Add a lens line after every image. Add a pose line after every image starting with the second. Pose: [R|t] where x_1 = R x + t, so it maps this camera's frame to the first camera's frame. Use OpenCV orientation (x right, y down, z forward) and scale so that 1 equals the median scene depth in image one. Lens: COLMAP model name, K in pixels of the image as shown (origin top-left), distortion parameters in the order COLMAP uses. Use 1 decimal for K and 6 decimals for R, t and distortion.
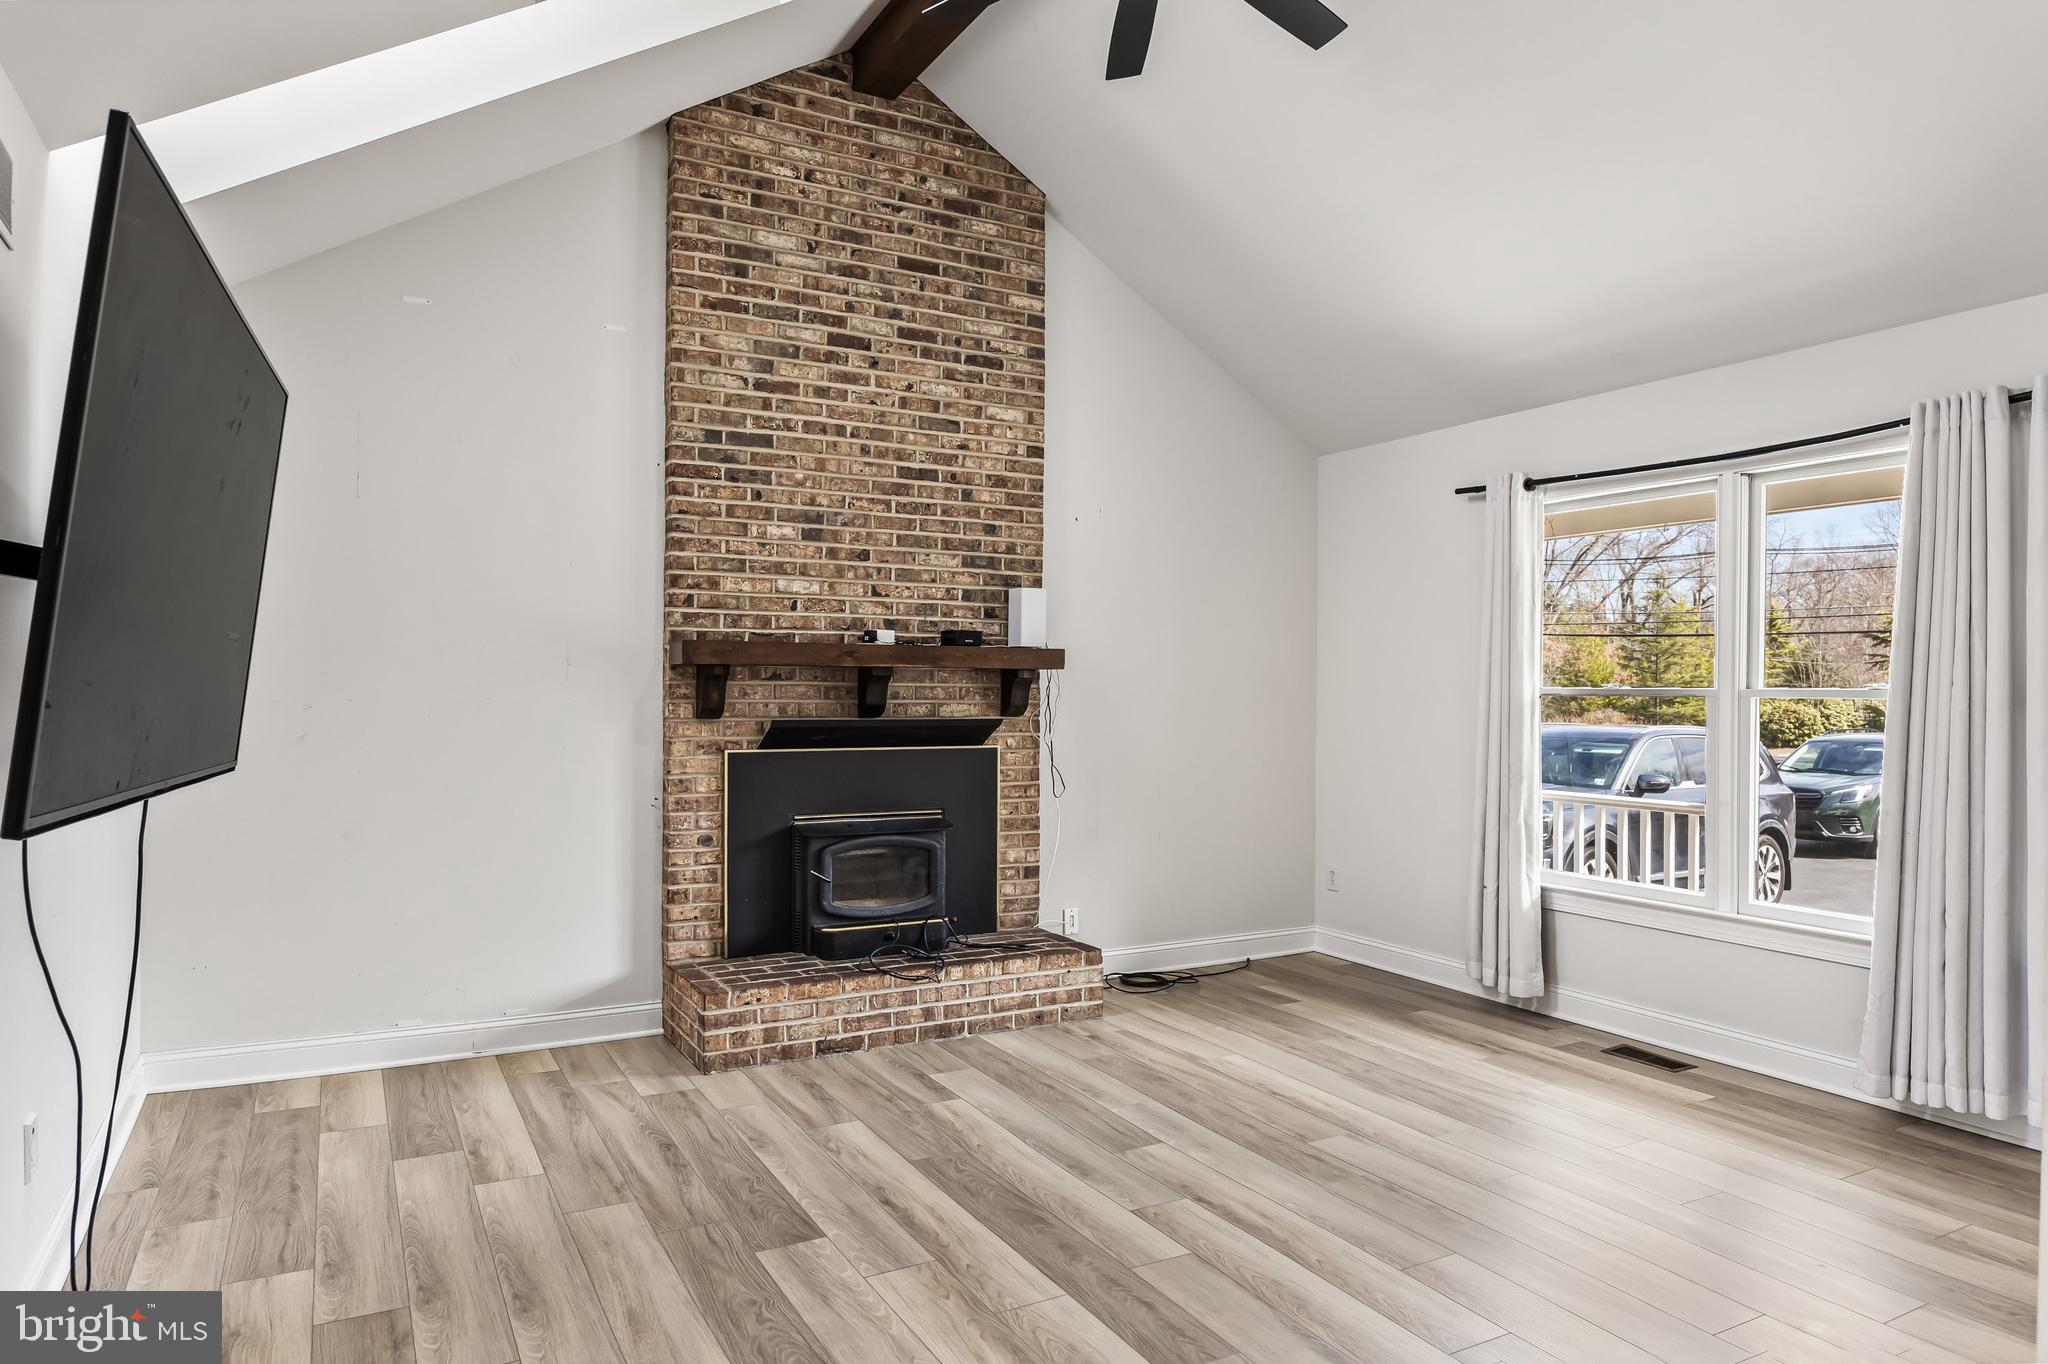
lens RADIAL K [[1245.3, 0, 1012.0], [0, 1245.3, 686.4], [0, 0, 1]] dist [-0.006996, 0.000180]
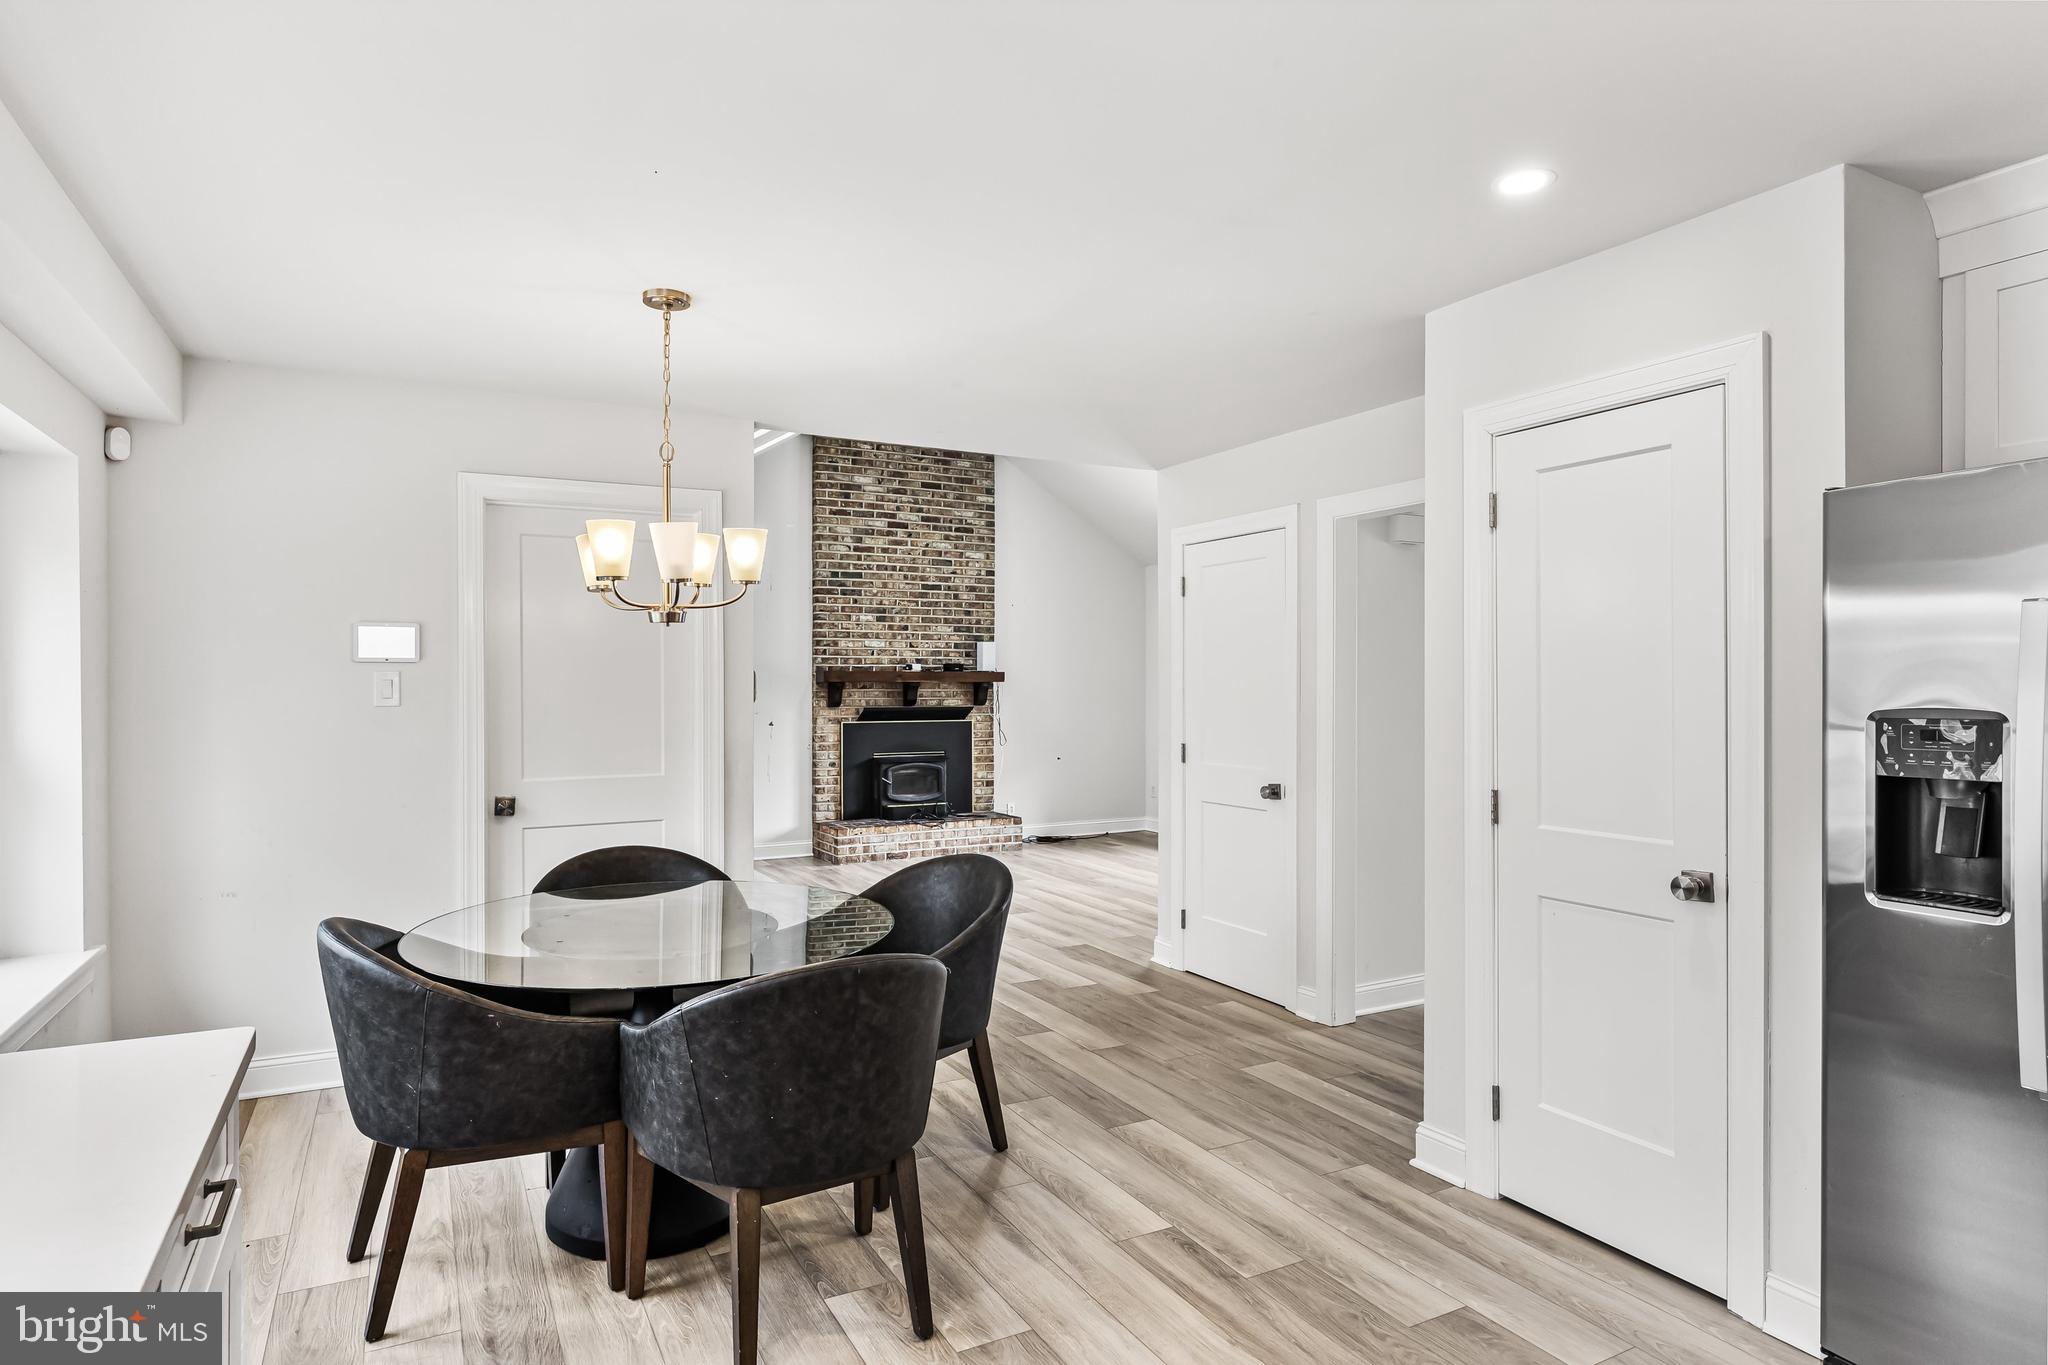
lens RADIAL K [[1110.8, 0, 1034.6], [0, 1110.8, 681.8], [0, 0, 1]] dist [0.005444, 0.000338]
pose [[0.999911, -0.006628, 0.011558, 0.077026], [0.006643, 0.999977, -0.001286, -0.012511], [-0.011550, 0.001362, 0.999932, -0.889051]]
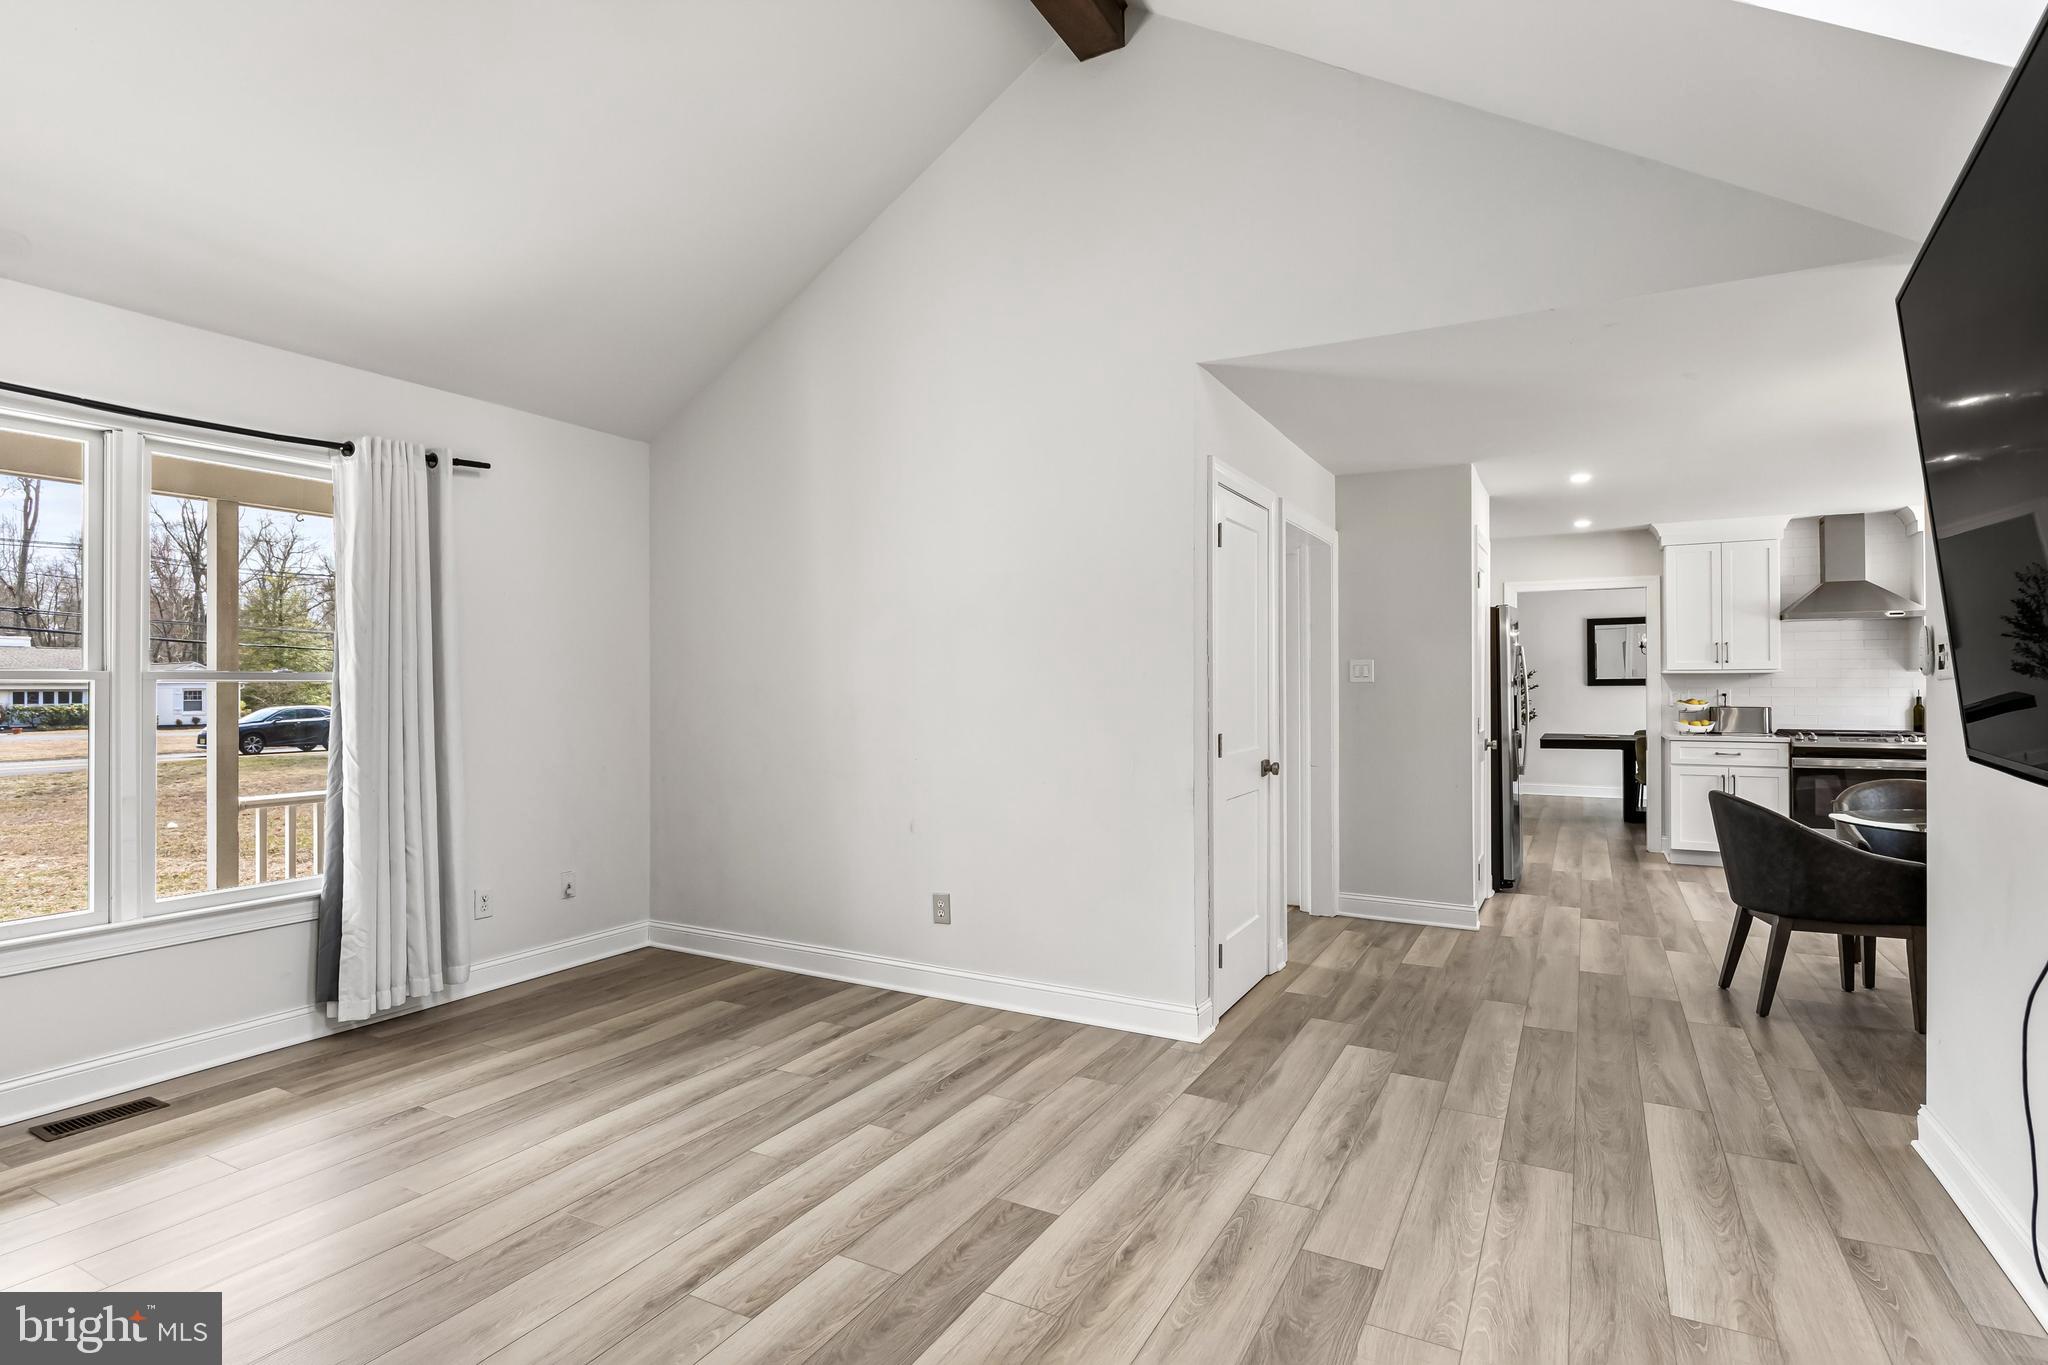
lens RADIAL K [[1017.7, 0, 1019.6], [0, 1017.7, 679.3], [0, 0, 1]] dist [-0.001871, -0.000045]
pose [[-0.536128, 0.001623, 0.844135, -0.356859], [-0.001796, 0.999994, -0.003064, 0.008157], [-0.844135, -0.003159, -0.536121, 0.783285]]
